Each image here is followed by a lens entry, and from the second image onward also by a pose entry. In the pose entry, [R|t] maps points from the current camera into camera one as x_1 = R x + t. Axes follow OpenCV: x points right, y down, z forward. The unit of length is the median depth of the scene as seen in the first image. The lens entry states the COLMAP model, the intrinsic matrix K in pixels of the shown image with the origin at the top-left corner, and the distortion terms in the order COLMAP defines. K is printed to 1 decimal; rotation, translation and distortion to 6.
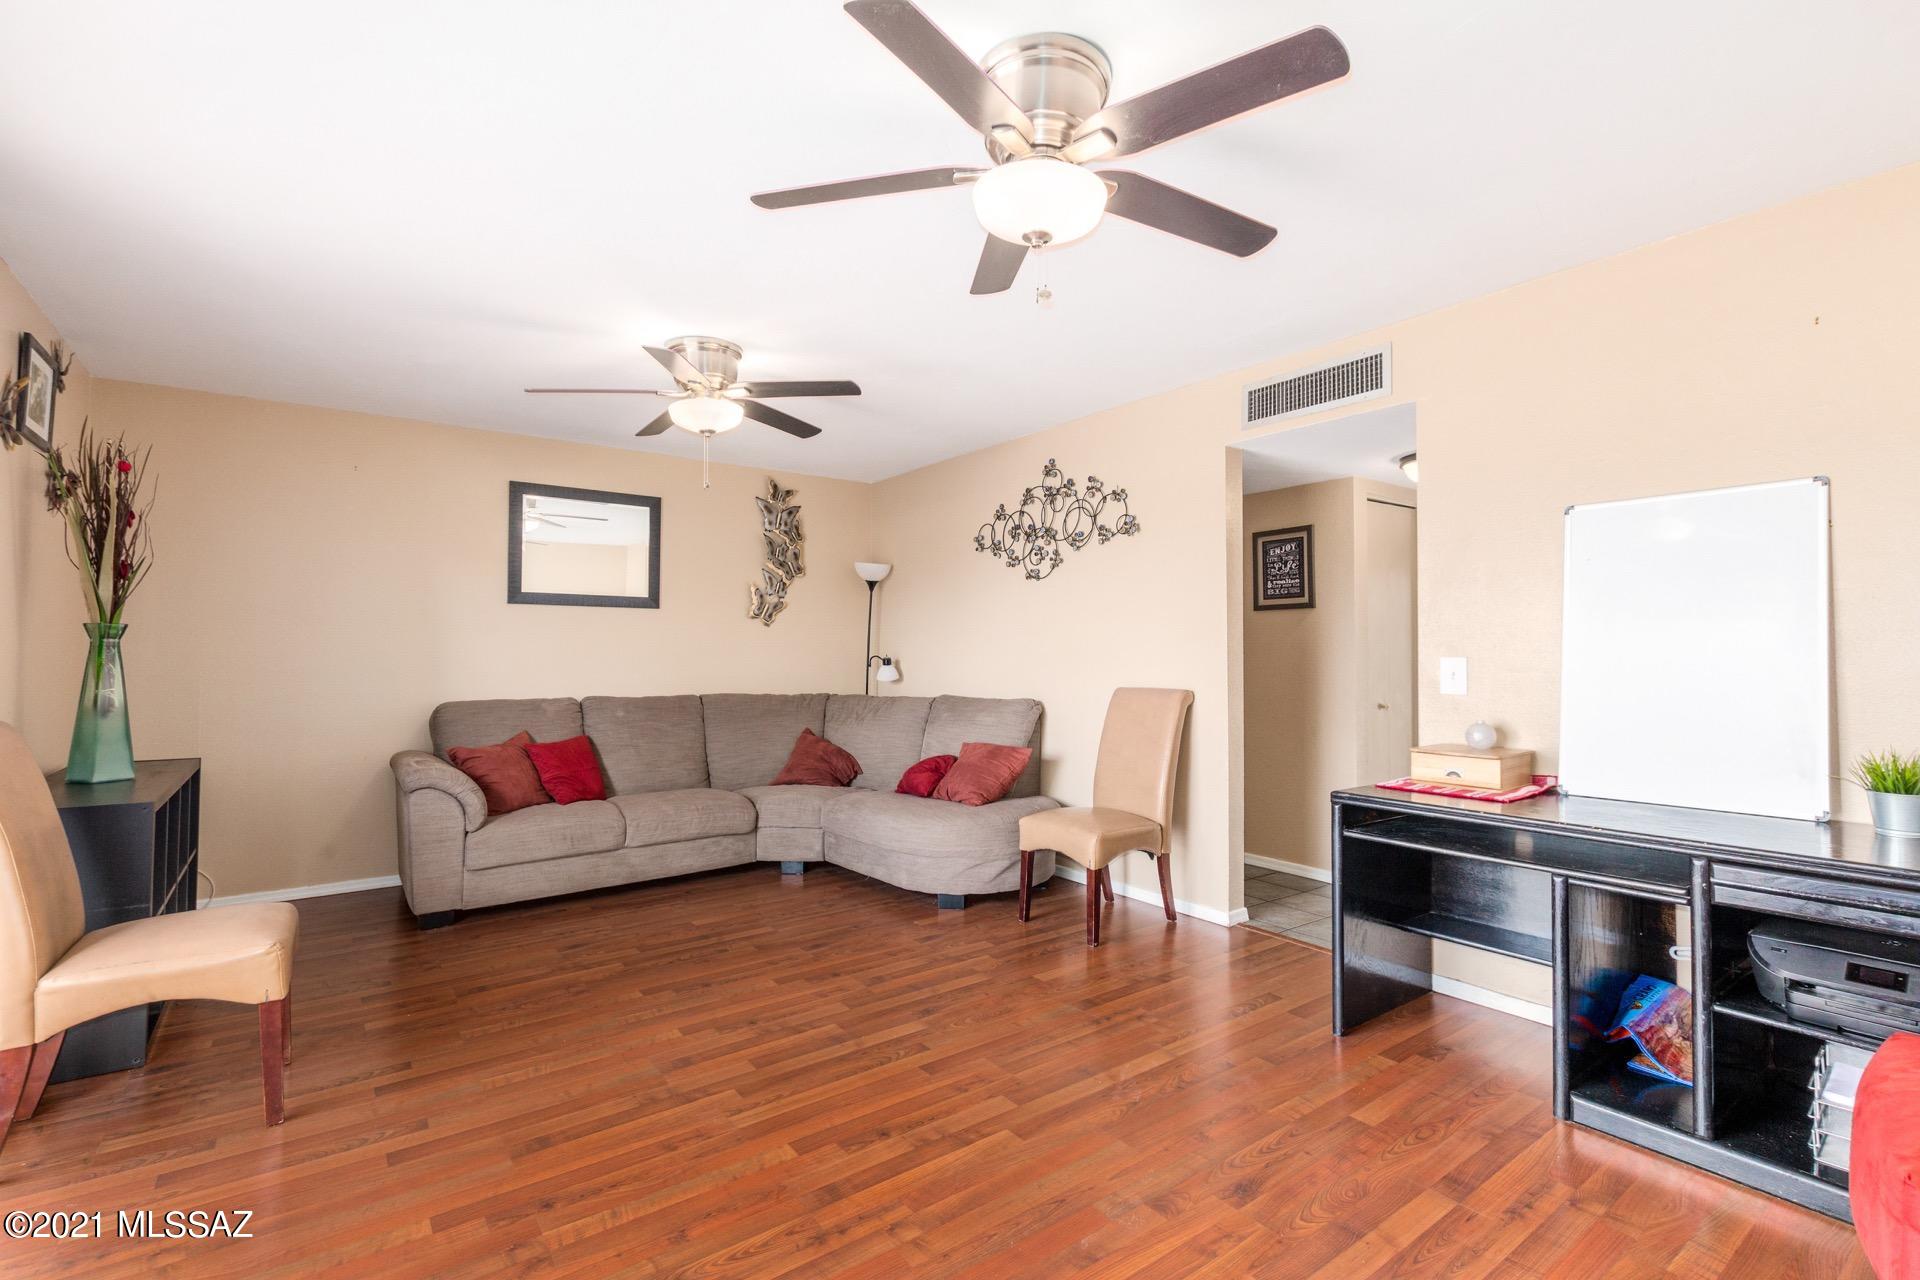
lens RADIAL K [[876.5, 0, 959.6], [0, 876.5, 637.0], [0, 0, 1]] dist [0.006629, -0.000698]
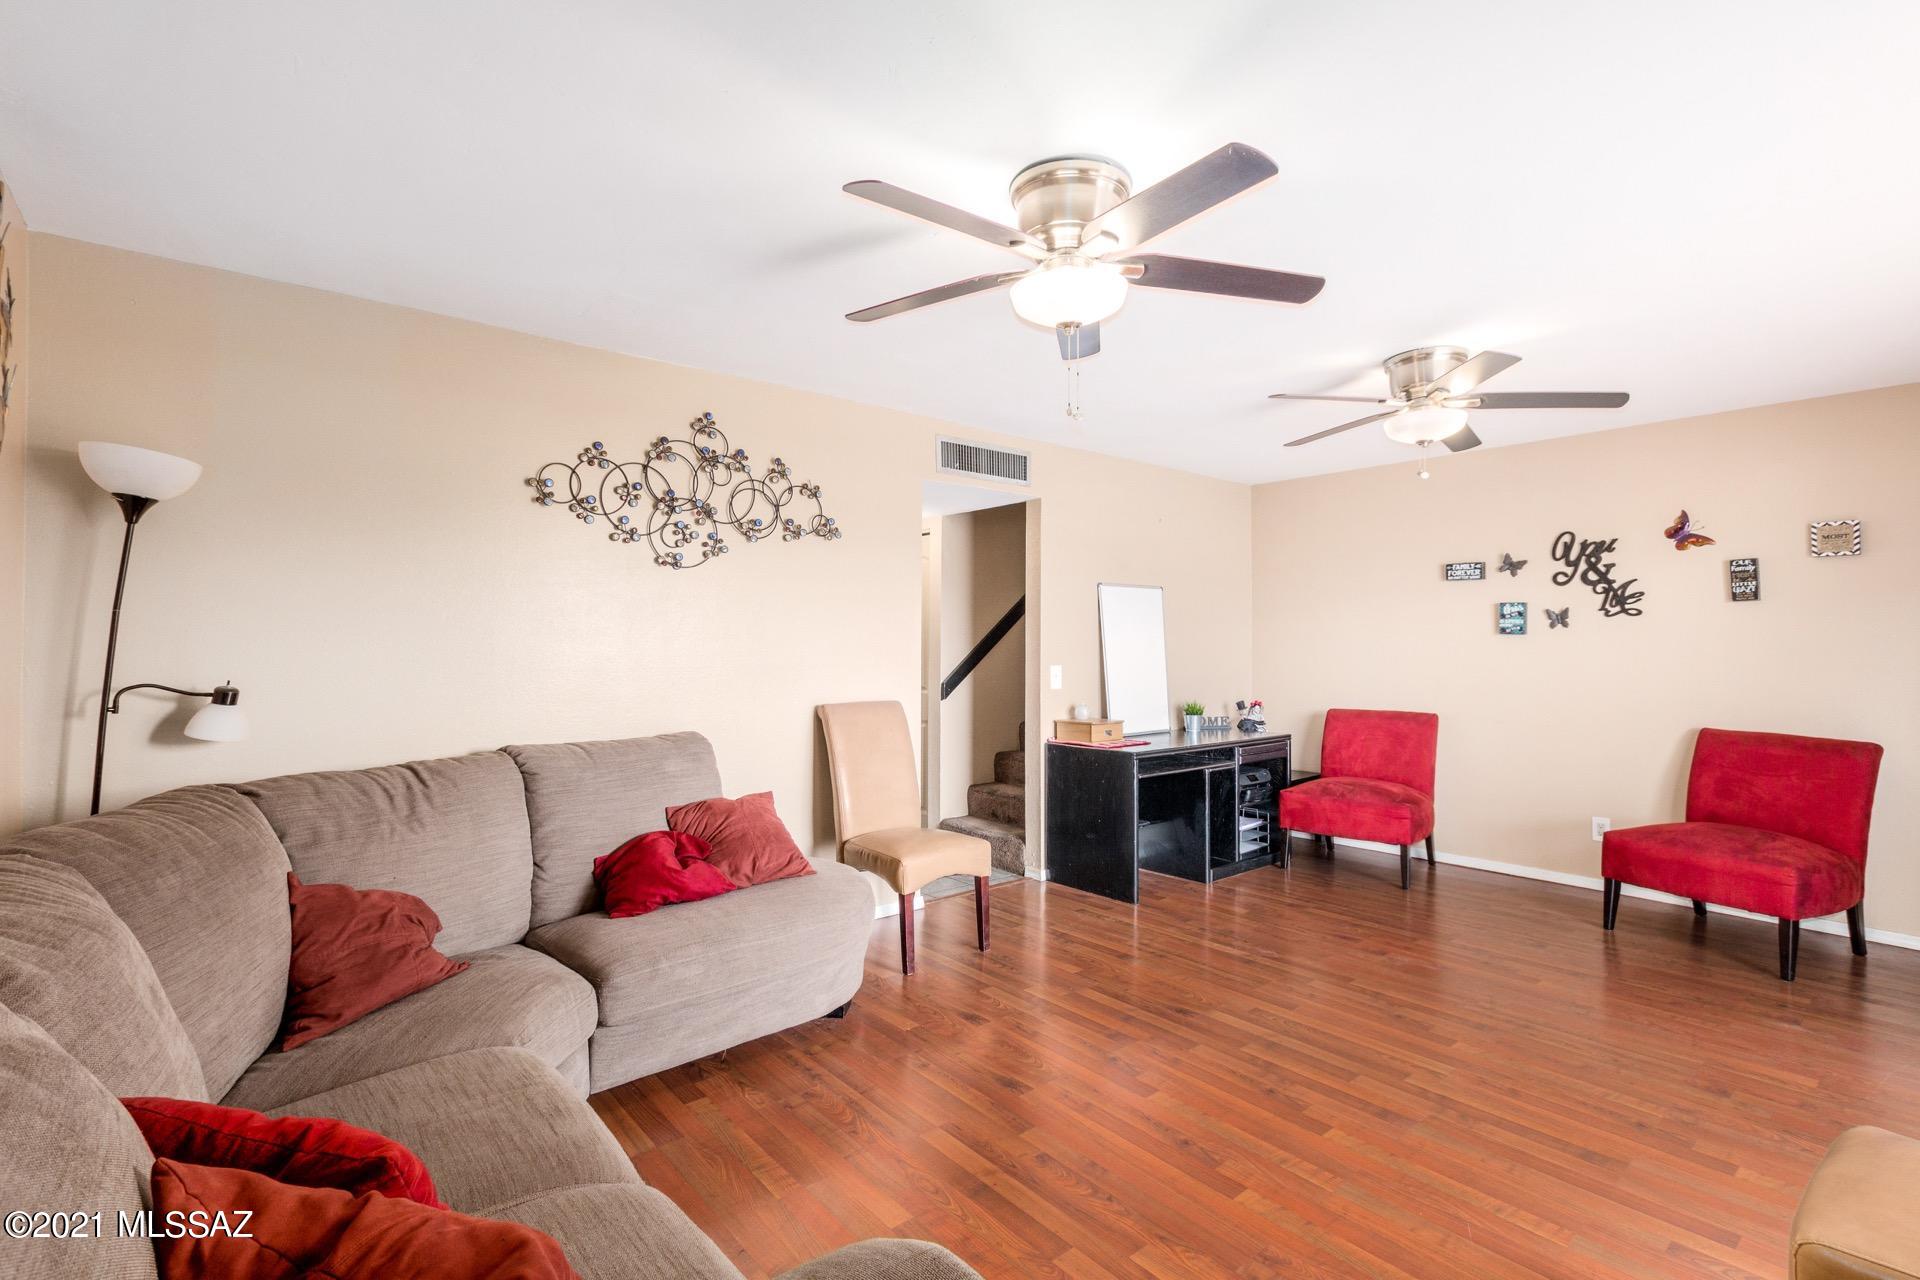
lens RADIAL K [[879.4, 0, 962.5], [0, 879.4, 642.7], [0, 0, 1]] dist [0.009885, -0.005751]
pose [[-0.056591, 0.003849, 0.998390, -0.722733], [-0.020437, 0.999779, -0.005013, -0.005084], [-0.998188, -0.020688, -0.056500, 0.886900]]
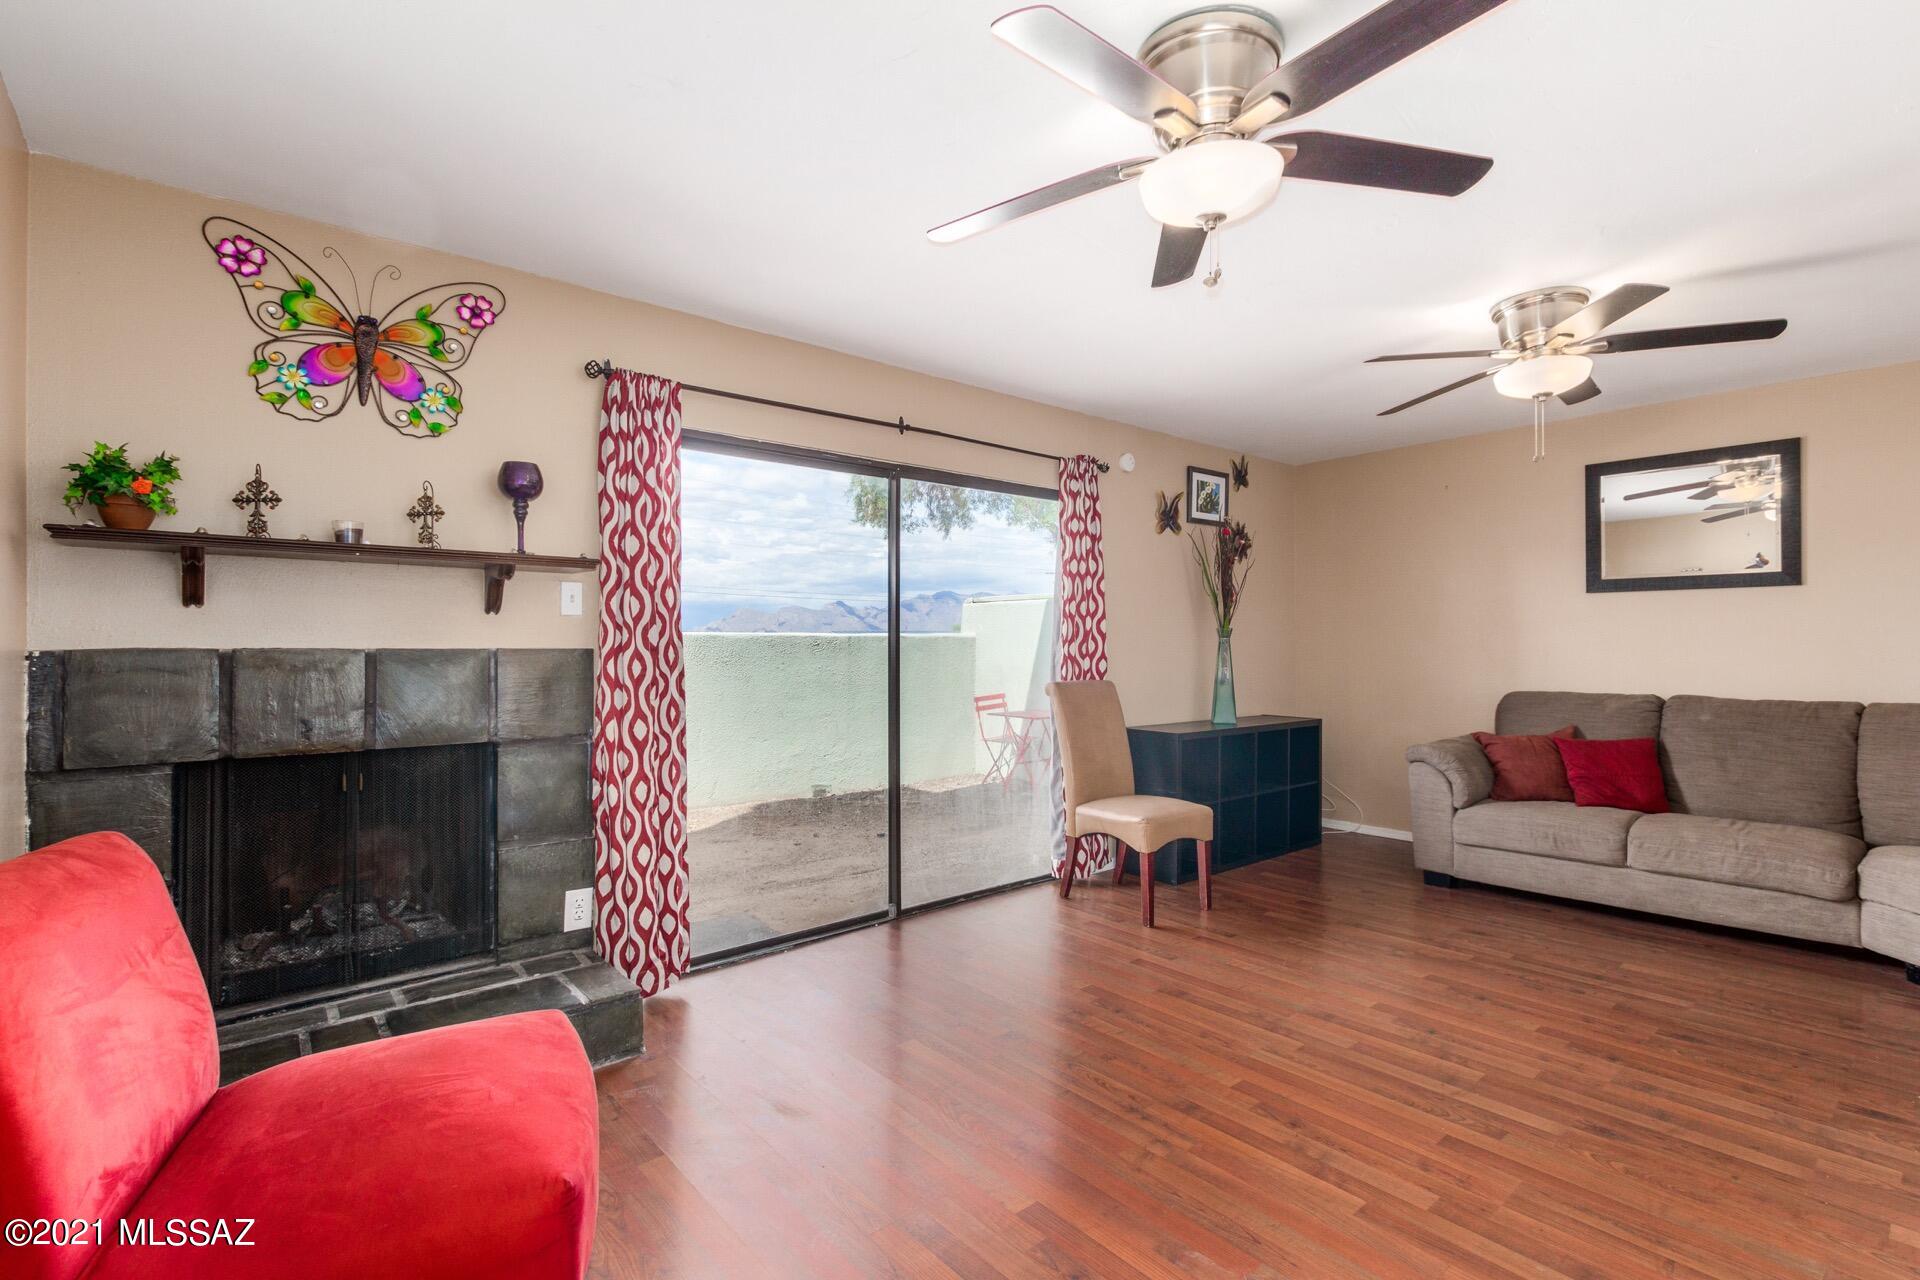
lens RADIAL K [[876.5, 0, 959.6], [0, 876.5, 637.0], [0, 0, 1]] dist [0.006629, -0.000698]
pose [[0.060866, -0.010347, -0.998092, 0.449551], [0.023772, 0.999678, -0.008914, 0.002525], [0.997863, -0.023184, 0.061092, 0.281459]]
